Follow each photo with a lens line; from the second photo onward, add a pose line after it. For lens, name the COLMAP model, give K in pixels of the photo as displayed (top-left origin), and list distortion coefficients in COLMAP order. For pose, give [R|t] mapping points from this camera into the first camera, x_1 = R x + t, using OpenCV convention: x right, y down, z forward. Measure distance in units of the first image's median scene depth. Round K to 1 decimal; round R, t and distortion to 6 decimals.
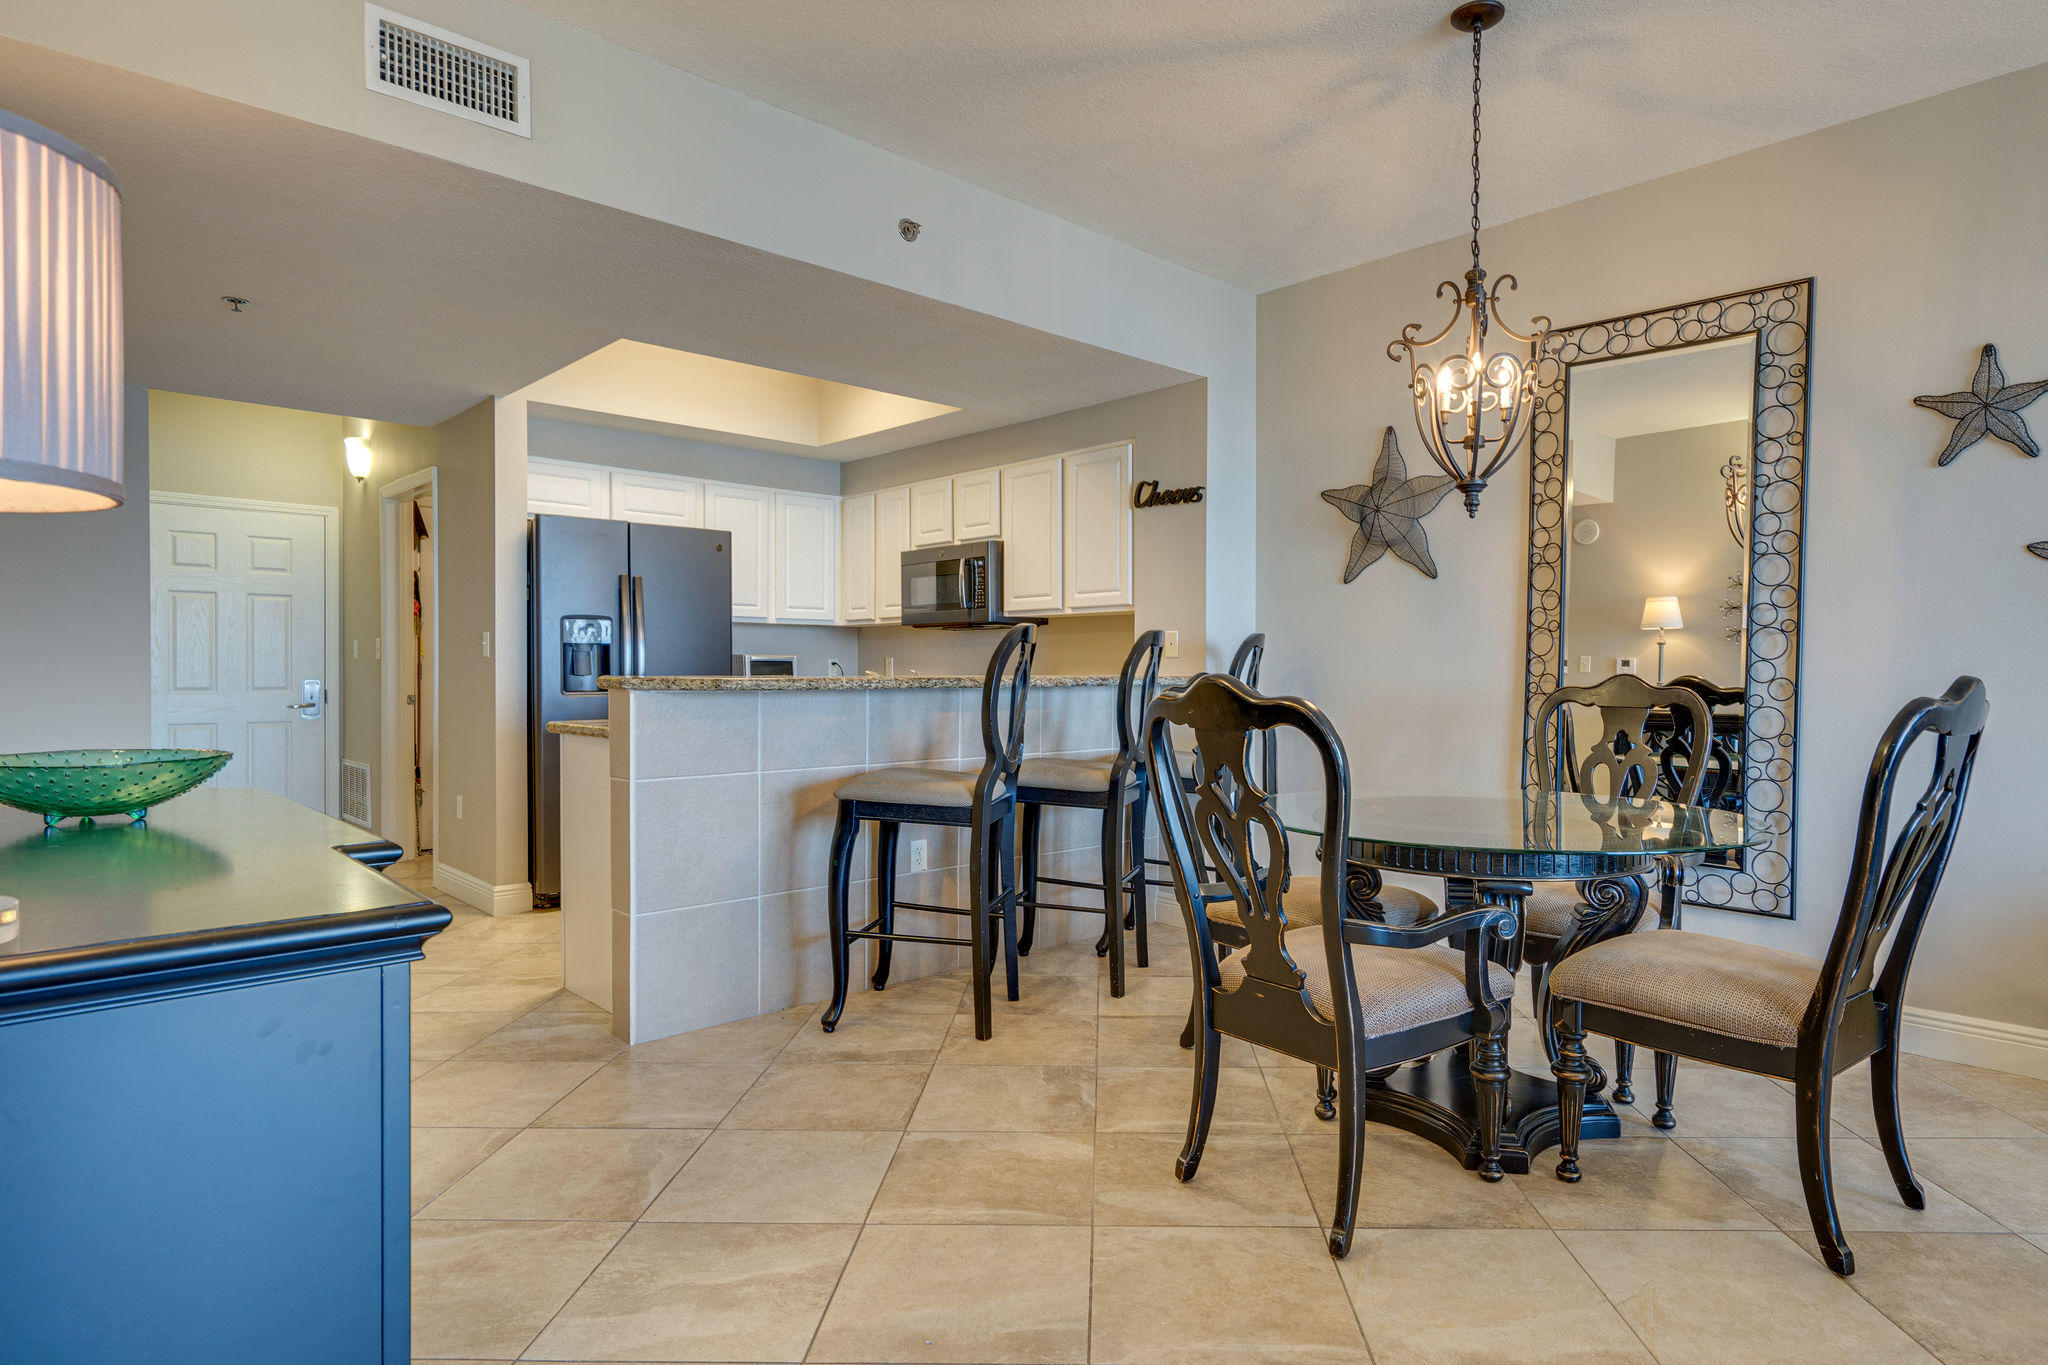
lens RADIAL K [[1123.0, 0, 1119.0], [0, 1123.0, 680.1], [0, 0, 1]] dist [-0.000010, 0.003735]
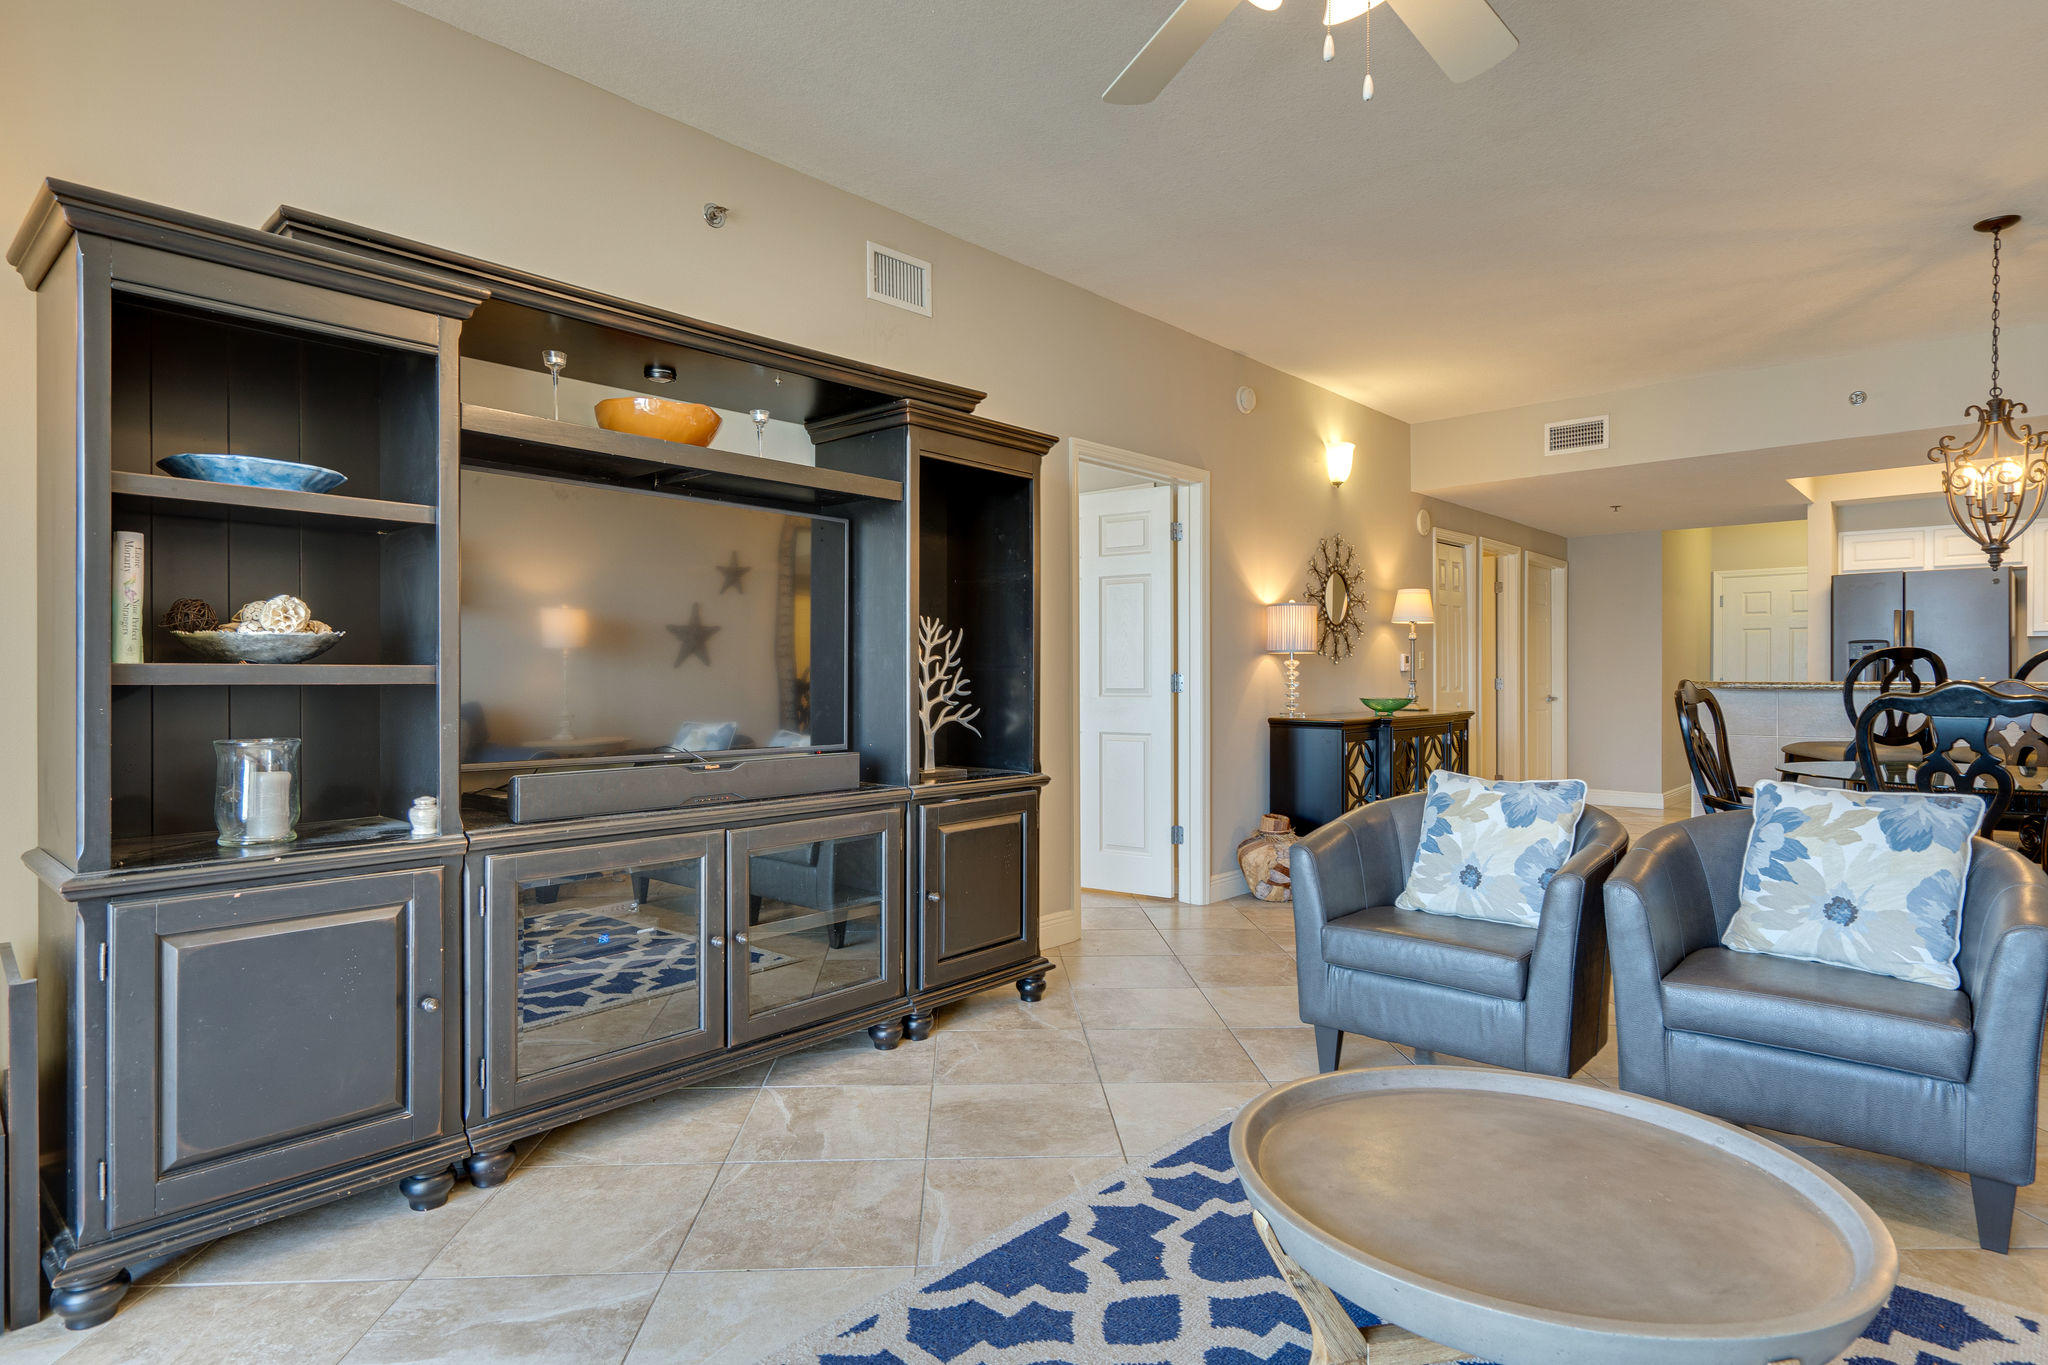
lens RADIAL K [[1082.9, 0, 1016.4], [0, 1082.9, 676.0], [0, 0, 1]] dist [-0.000691, 0.002051]
pose [[0.032732, -0.001420, -0.999463, 0.919646], [-0.010186, 0.999947, -0.001754, 0.002583], [0.999412, 0.010238, 0.032716, -0.158910]]
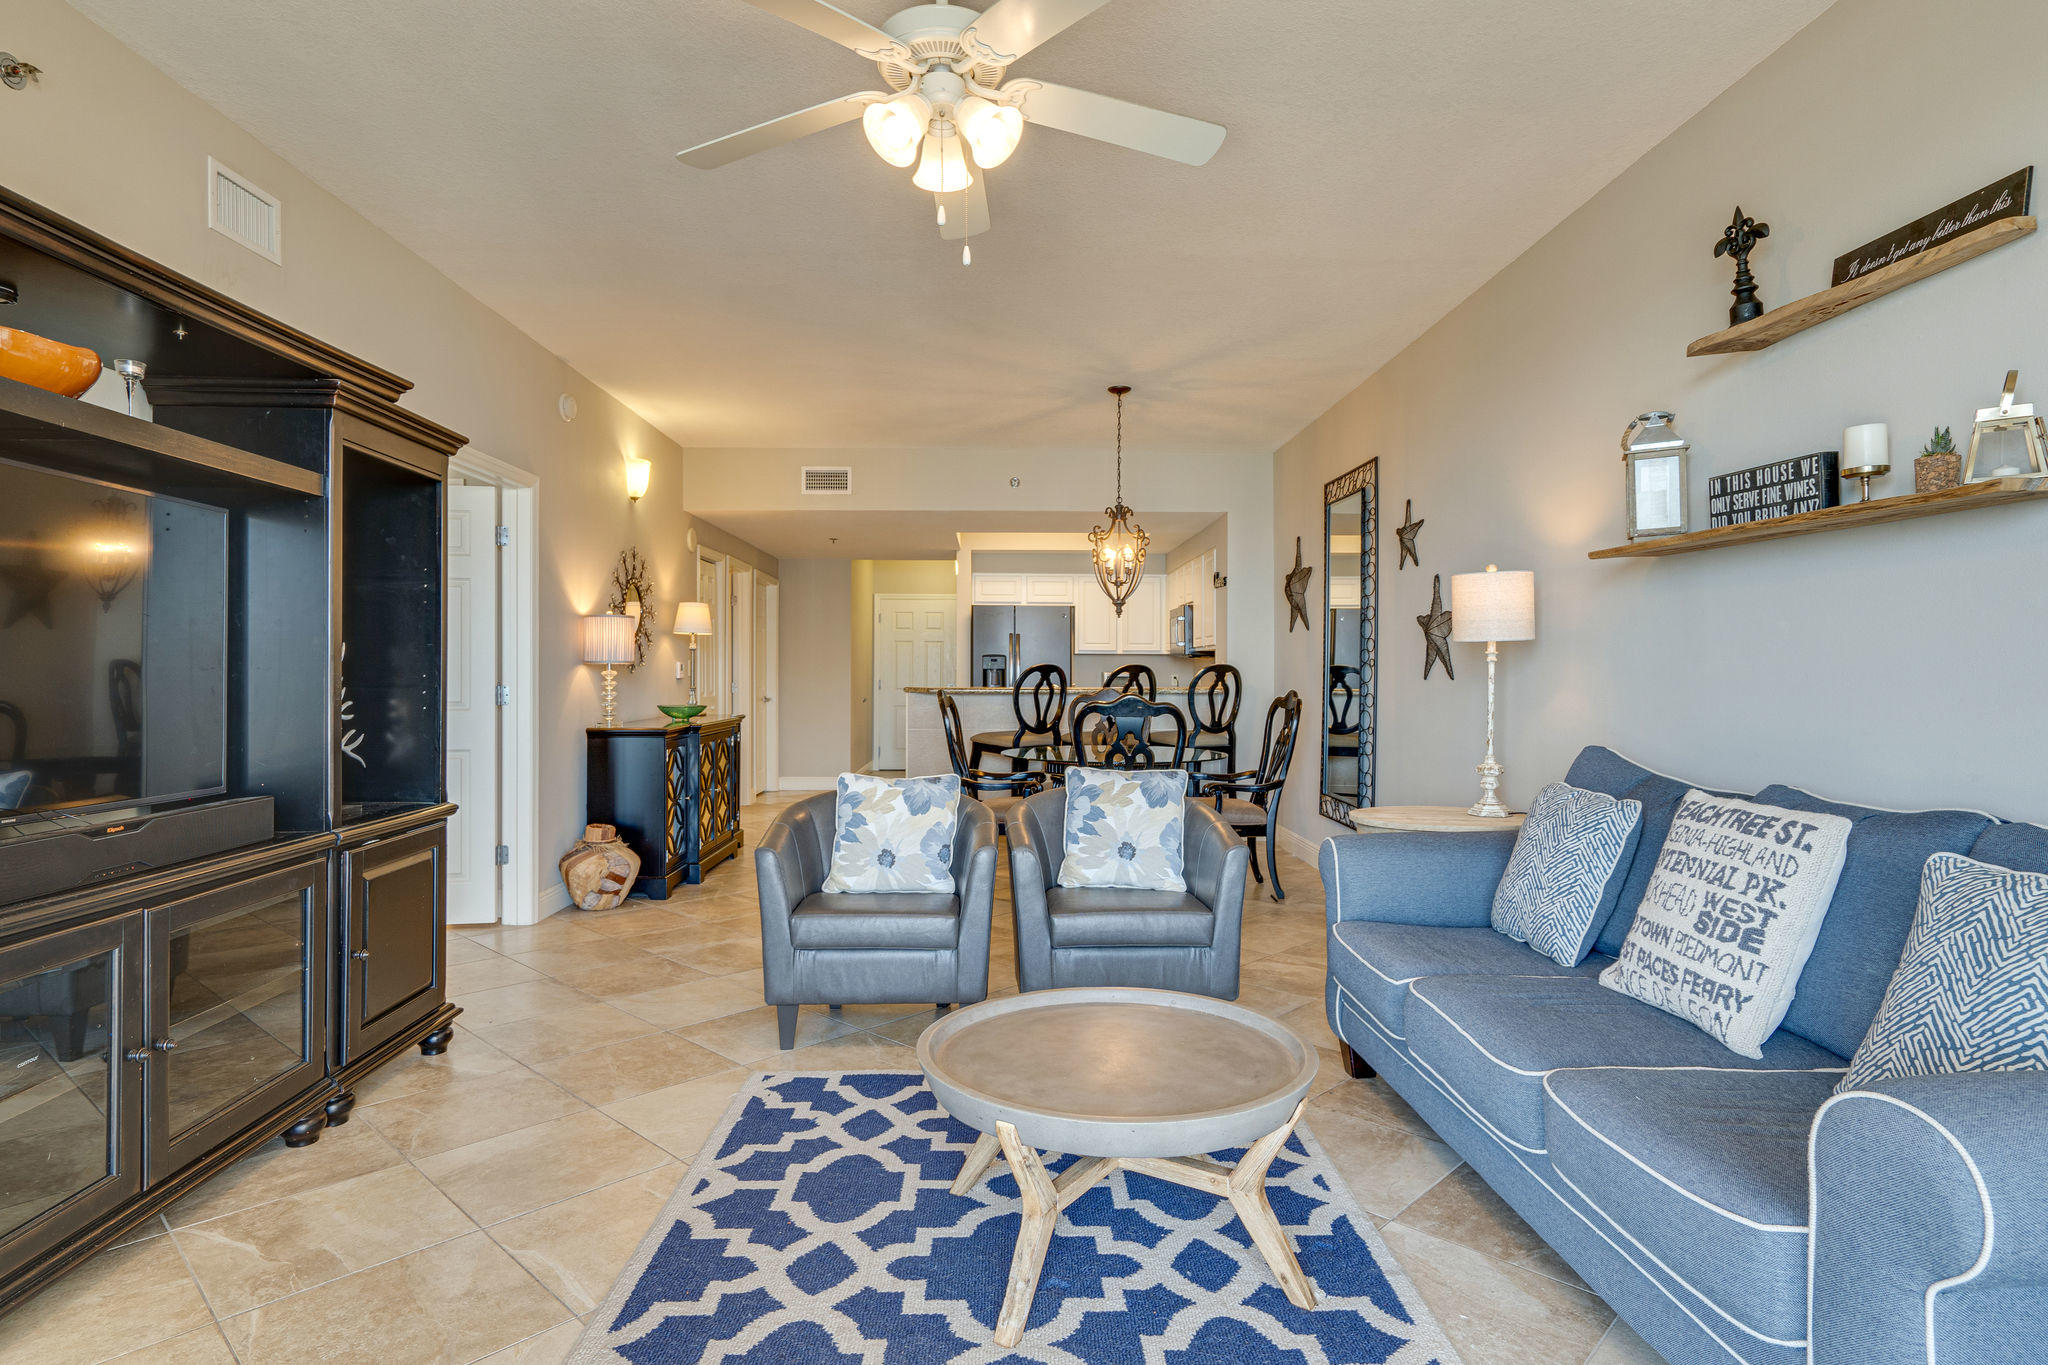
lens RADIAL K [[1082.9, 0, 1010.3], [0, 1082.9, 658.5], [0, 0, 1]] dist [-0.000691, 0.002051]
pose [[0.712620, -0.008398, -0.701500, 0.907622], [-0.009161, 0.999732, -0.021275, -0.010786], [0.701491, 0.021587, 0.712352, -0.349881]]
